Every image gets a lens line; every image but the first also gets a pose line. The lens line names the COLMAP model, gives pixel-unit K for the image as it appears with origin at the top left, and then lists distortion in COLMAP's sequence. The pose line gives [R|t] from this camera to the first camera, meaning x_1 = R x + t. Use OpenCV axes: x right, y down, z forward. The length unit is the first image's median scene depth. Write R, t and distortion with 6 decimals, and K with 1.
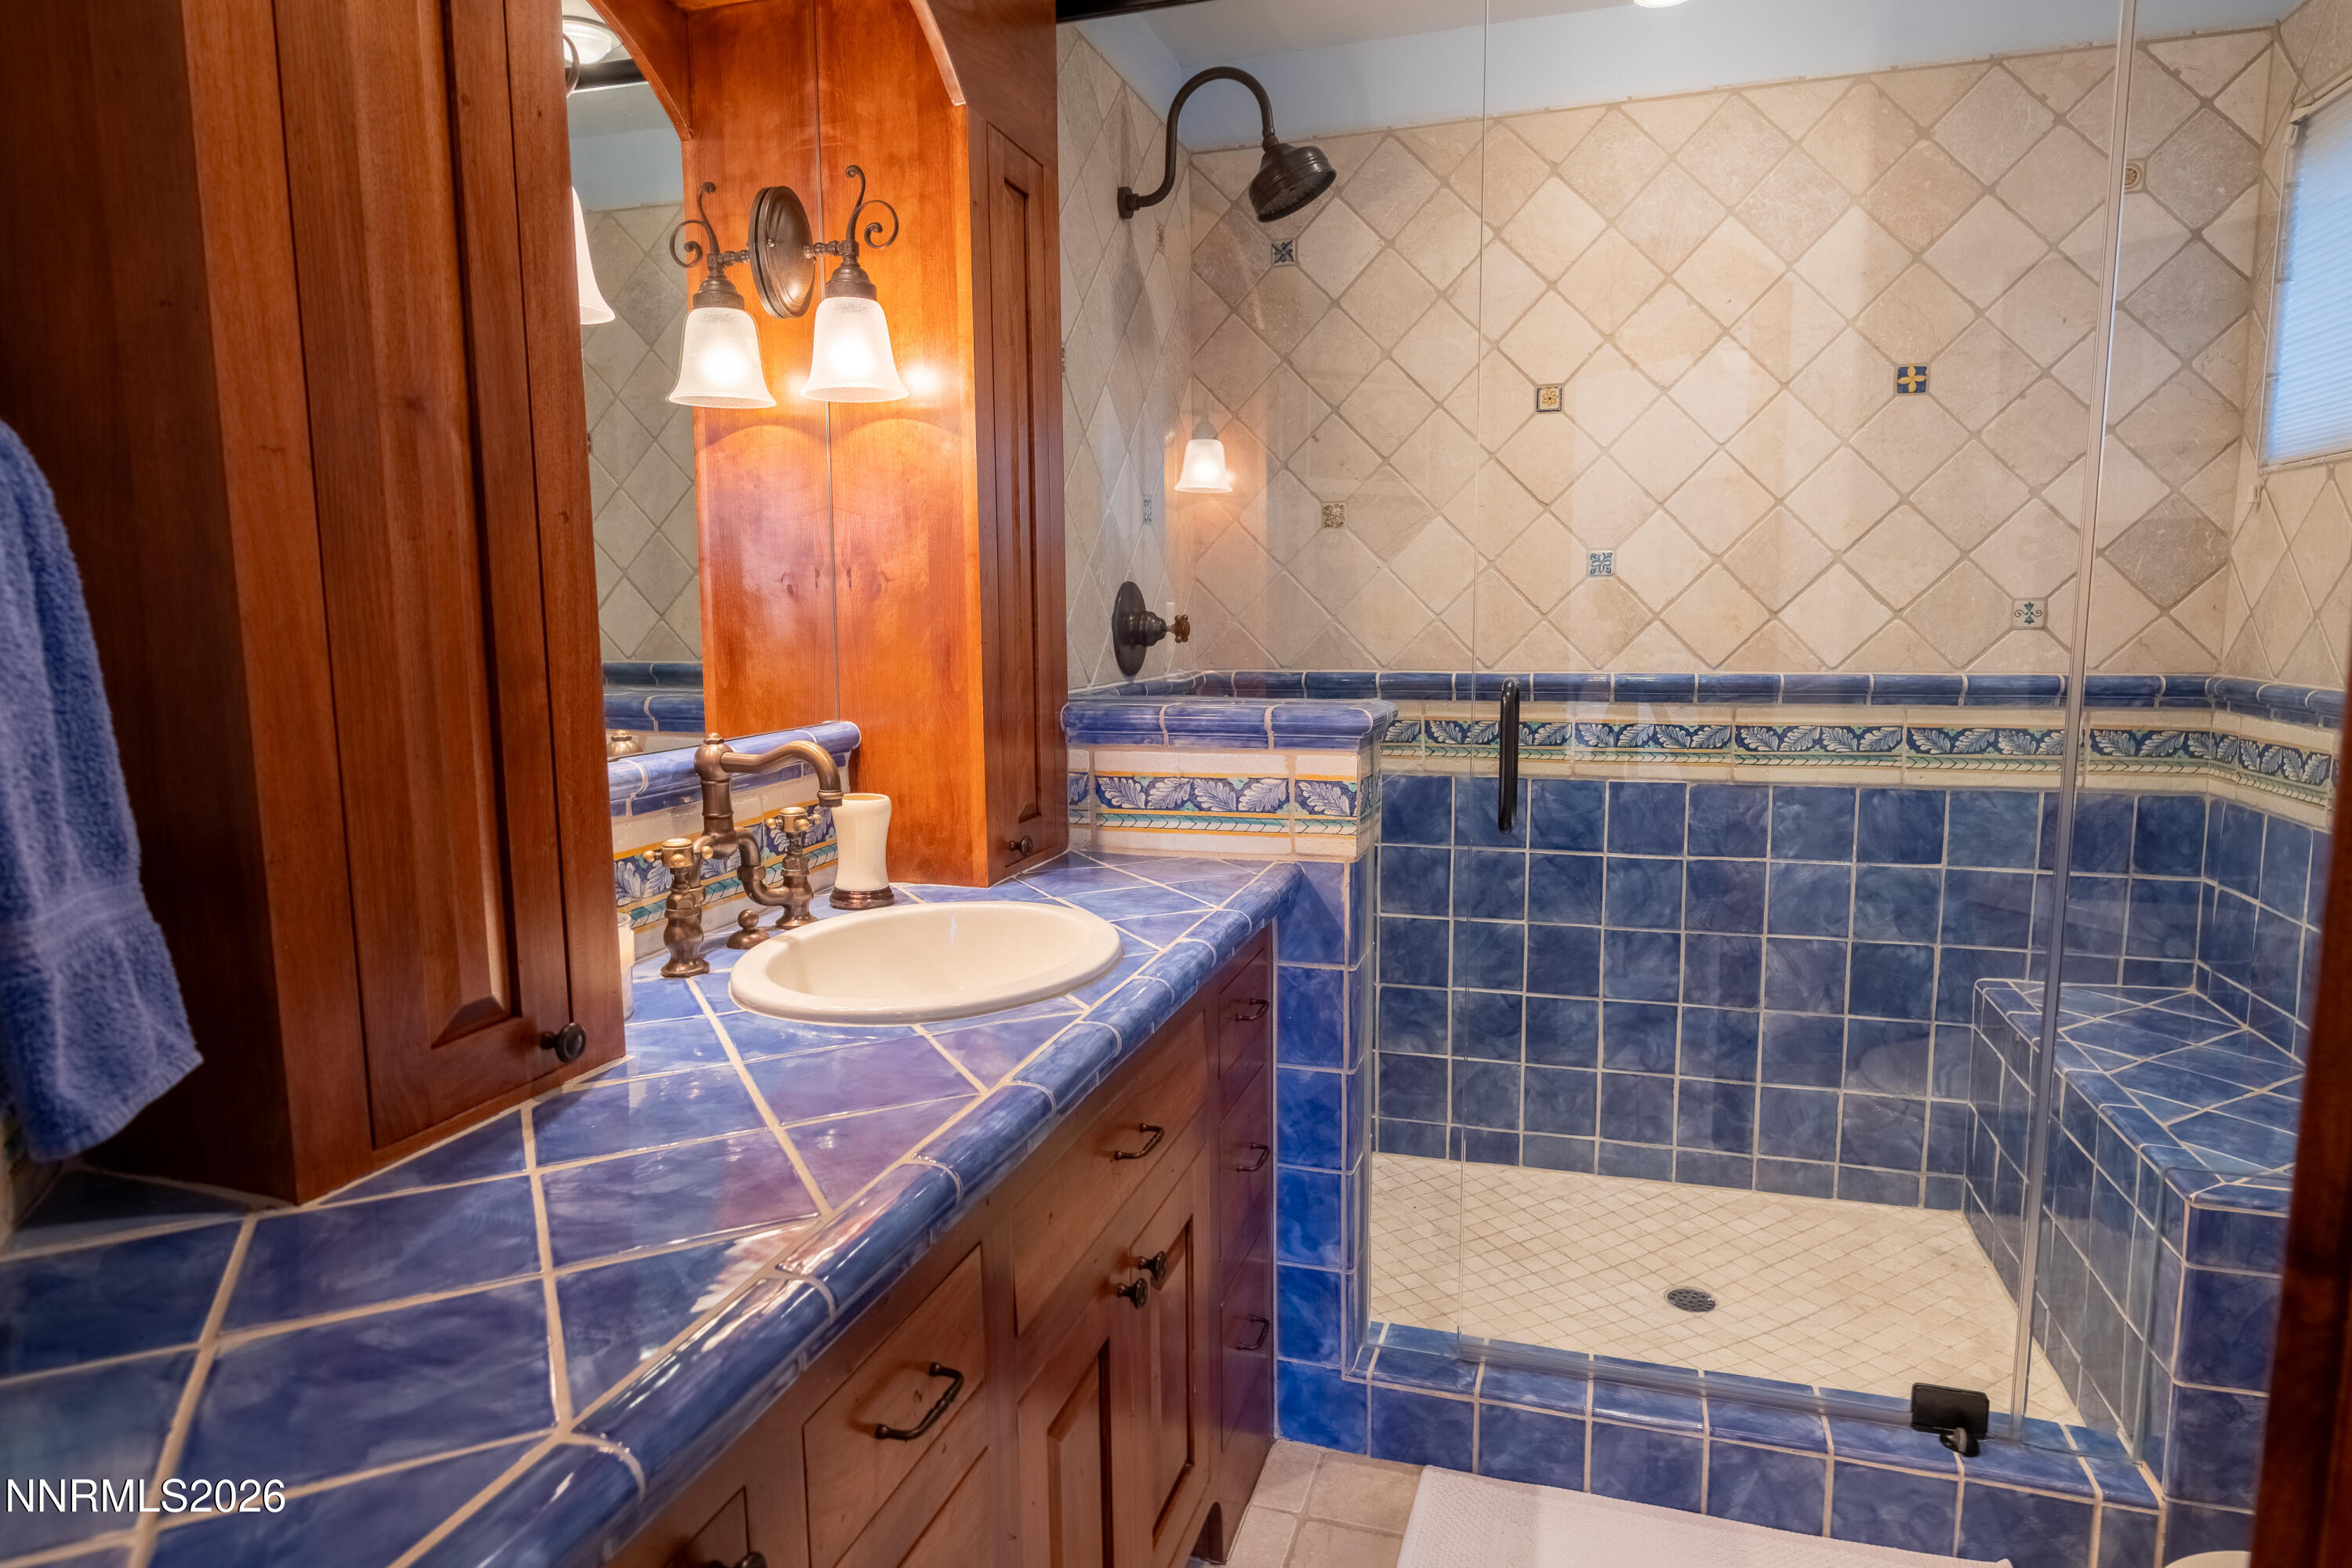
lens RADIAL K [[1341.7, 0, 1179.5], [0, 1341.7, 778.0], [0, 0, 1]] dist [-0.008316, 0.001646]
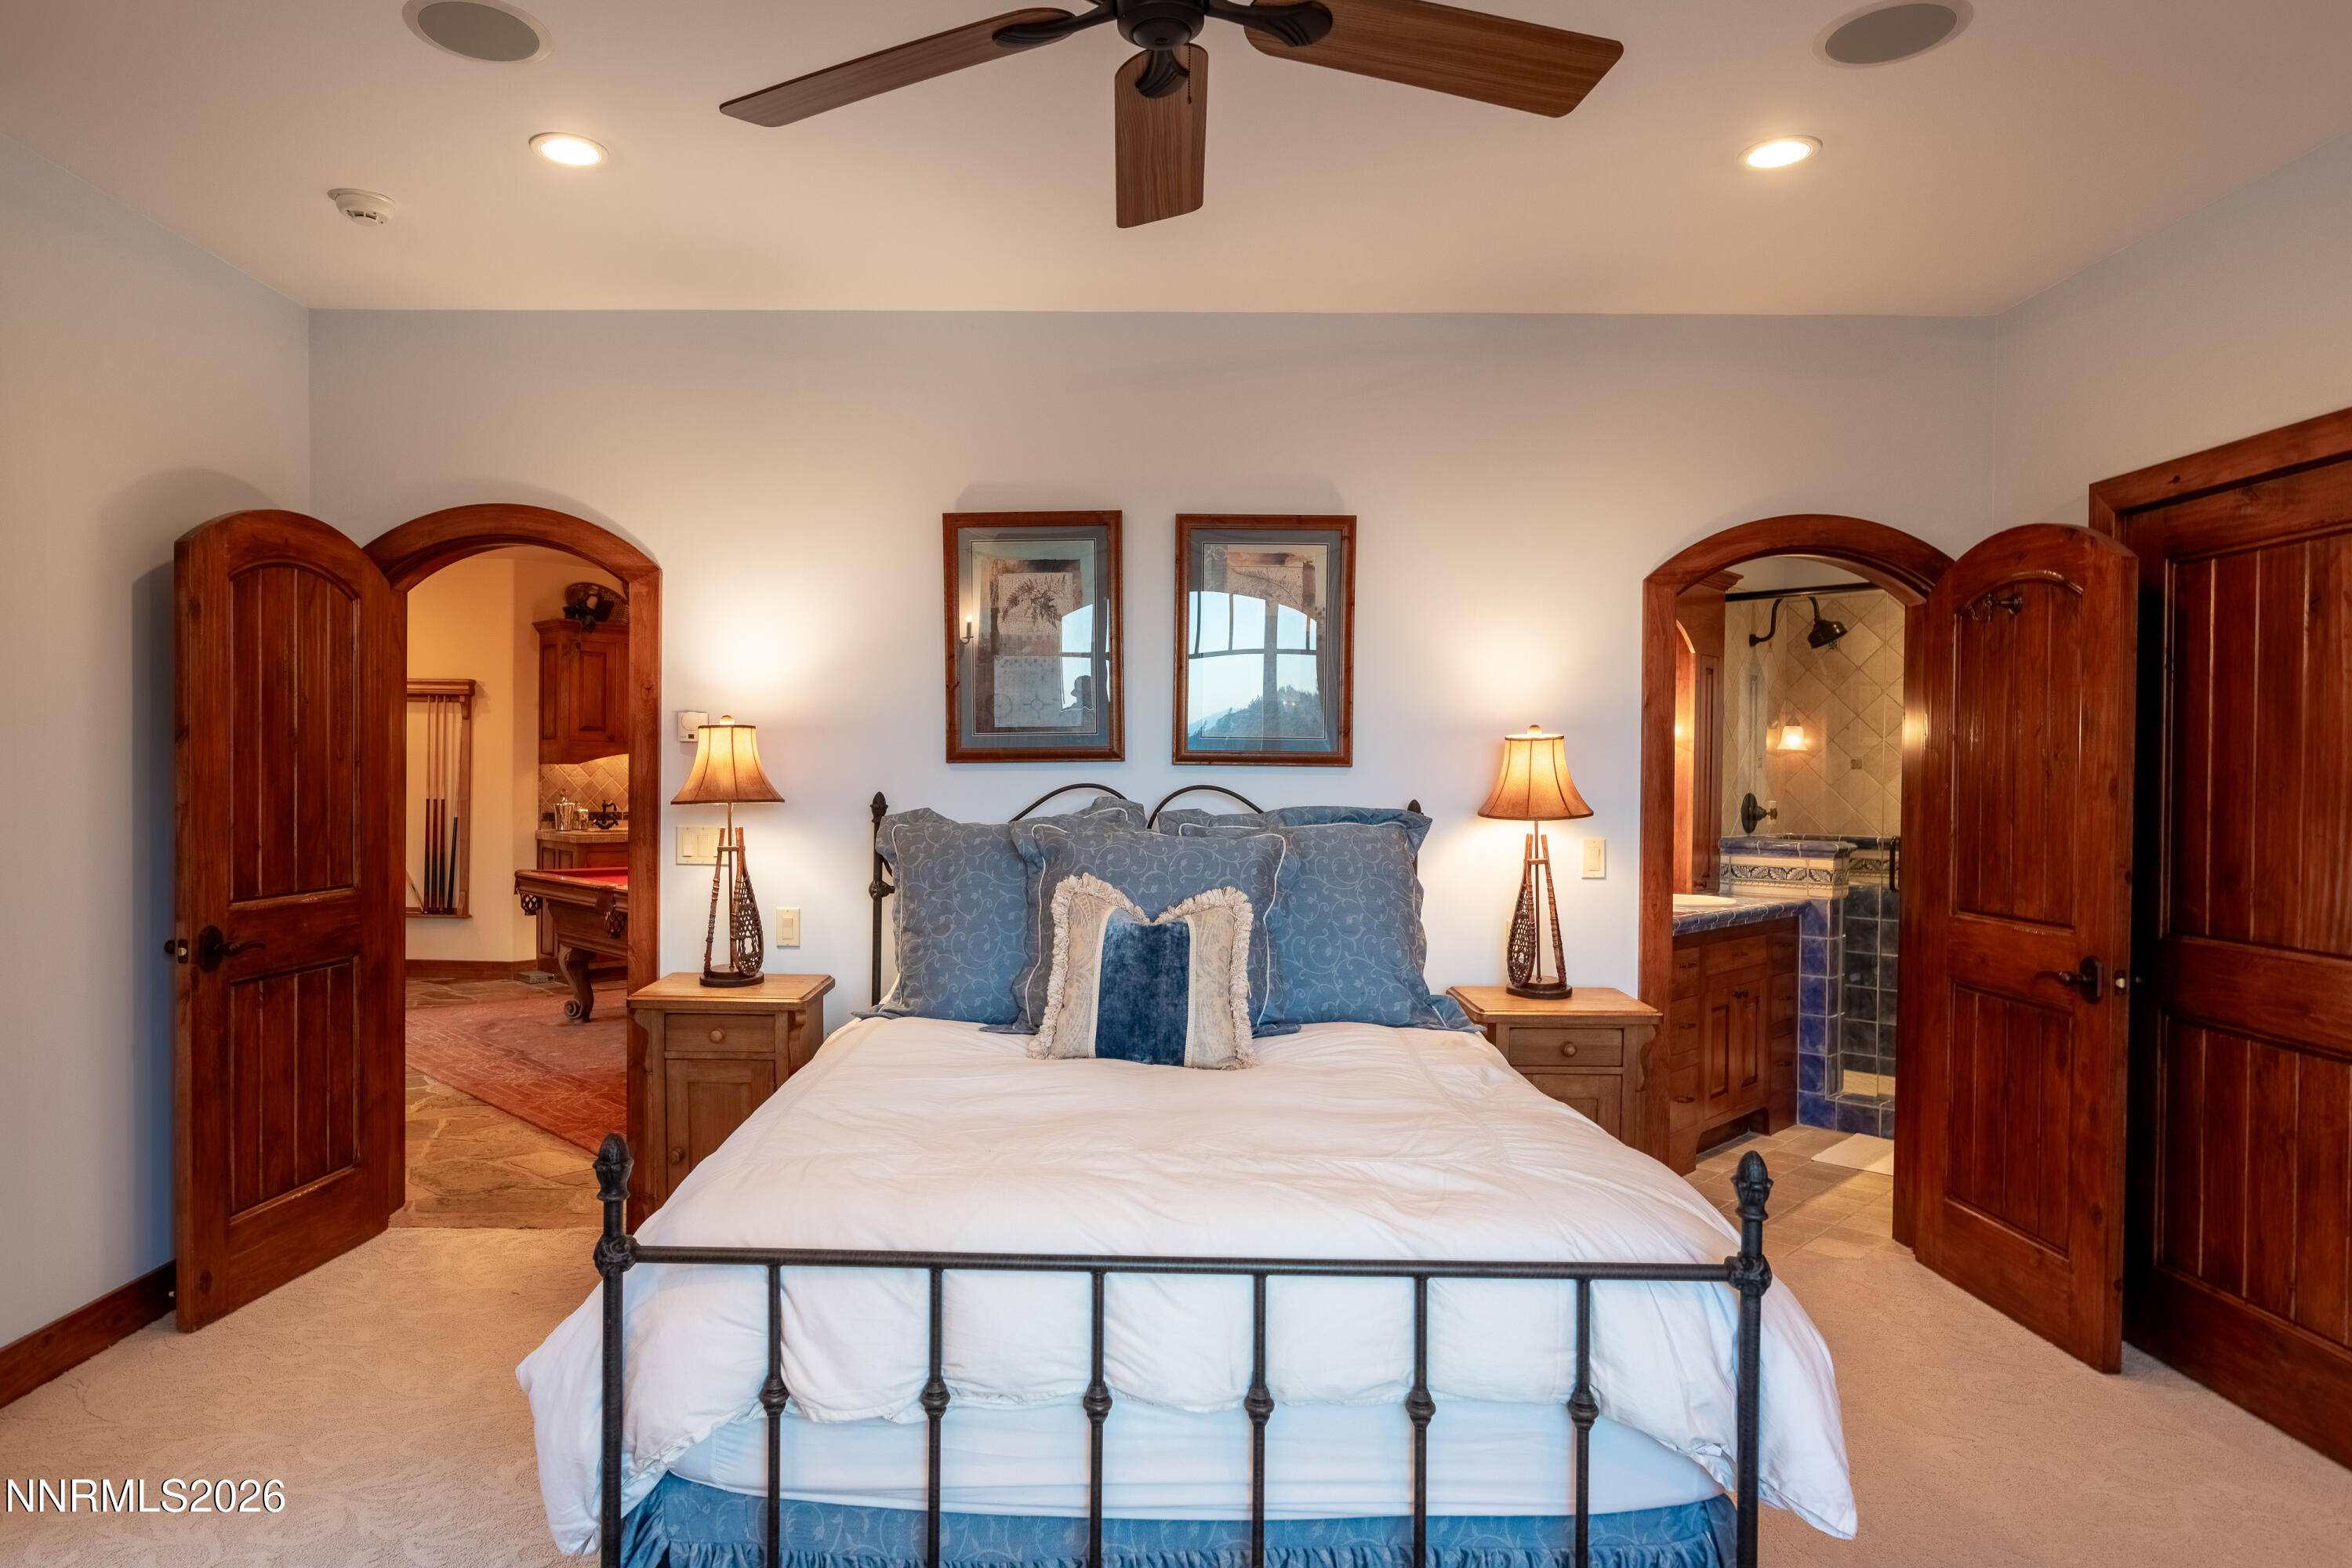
lens RADIAL K [[1264.8, 0, 1176.0], [0, 1264.8, 784.0], [0, 0, 1]] dist [-0.000588, 0.000251]
pose [[0.885145, 0.022714, -0.464760, 0.130012], [-0.080534, 0.991213, -0.104936, 0.194153], [0.458293, 0.130313, 0.879196, -1.805765]]
